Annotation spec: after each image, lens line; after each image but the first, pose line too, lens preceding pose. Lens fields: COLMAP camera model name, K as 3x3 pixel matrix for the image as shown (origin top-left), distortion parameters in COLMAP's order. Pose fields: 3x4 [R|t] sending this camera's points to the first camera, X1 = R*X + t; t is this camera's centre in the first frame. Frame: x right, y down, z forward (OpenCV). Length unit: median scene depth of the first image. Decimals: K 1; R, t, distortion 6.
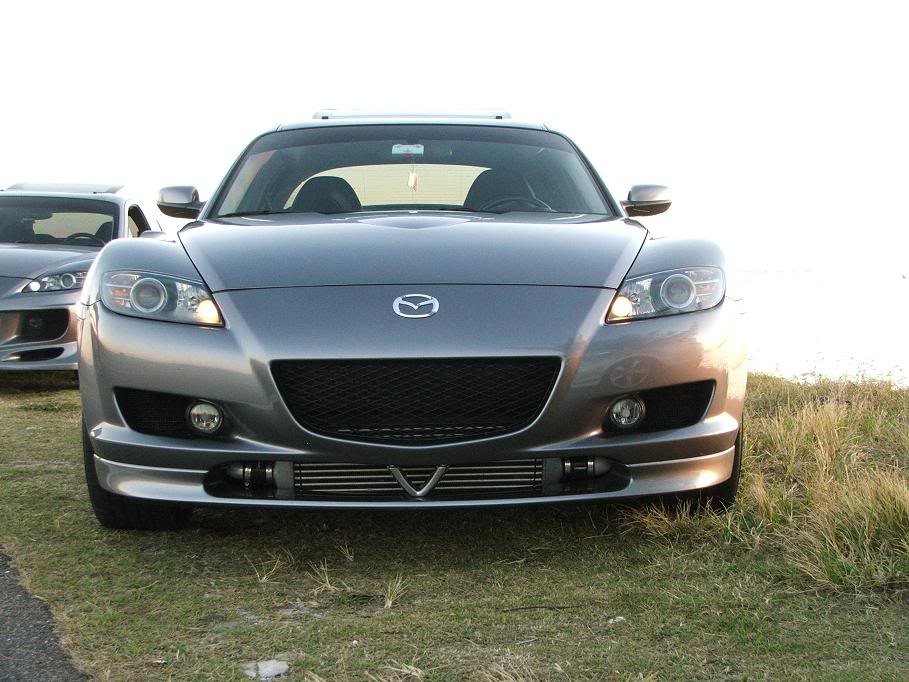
lens RADIAL K [[1443.7, 0, 462.8], [0, 1443.7, 336.3], [0, 0, 1]] dist [-0.045345, 0.000000]
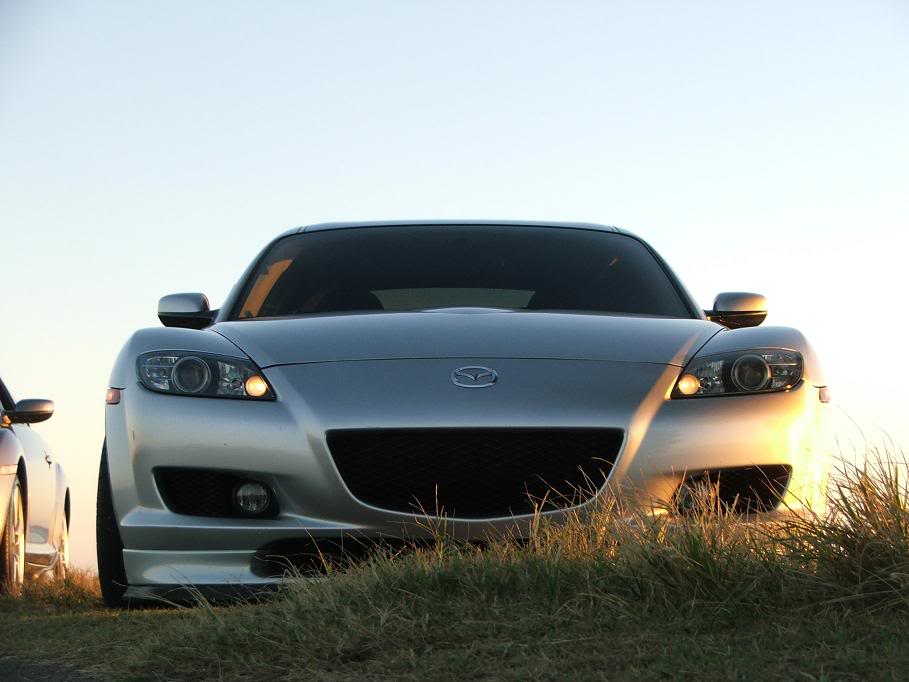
lens RADIAL K [[2341.5, 0, 456.6], [0, 2341.5, 341.1], [0, 0, 1]] dist [0.133404, 0.000000]
pose [[0.999758, 0.001253, -0.021941, -0.009188], [-0.004136, 0.991260, -0.131856, 0.153899], [0.021584, 0.131915, 0.991026, -0.534973]]
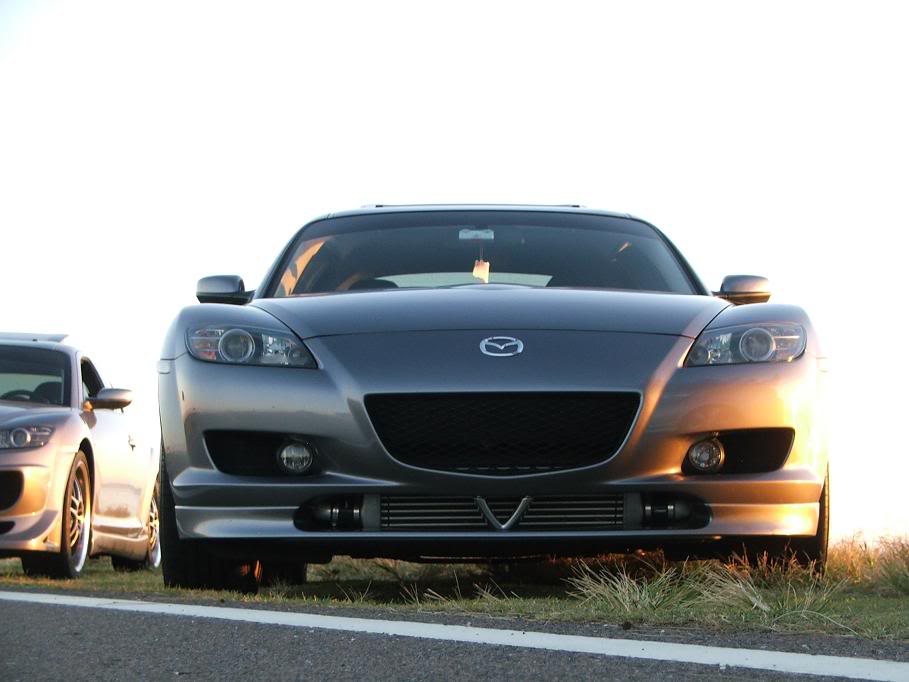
lens RADIAL K [[2341.5, 0, 445.3], [0, 2341.5, 342.5], [0, 0, 1]] dist [0.133404, 0.000000]
pose [[0.999671, 0.001533, -0.025610, -0.027992], [-0.004888, 0.991309, -0.131463, 0.189223], [0.025186, 0.131545, 0.990990, -0.652380]]
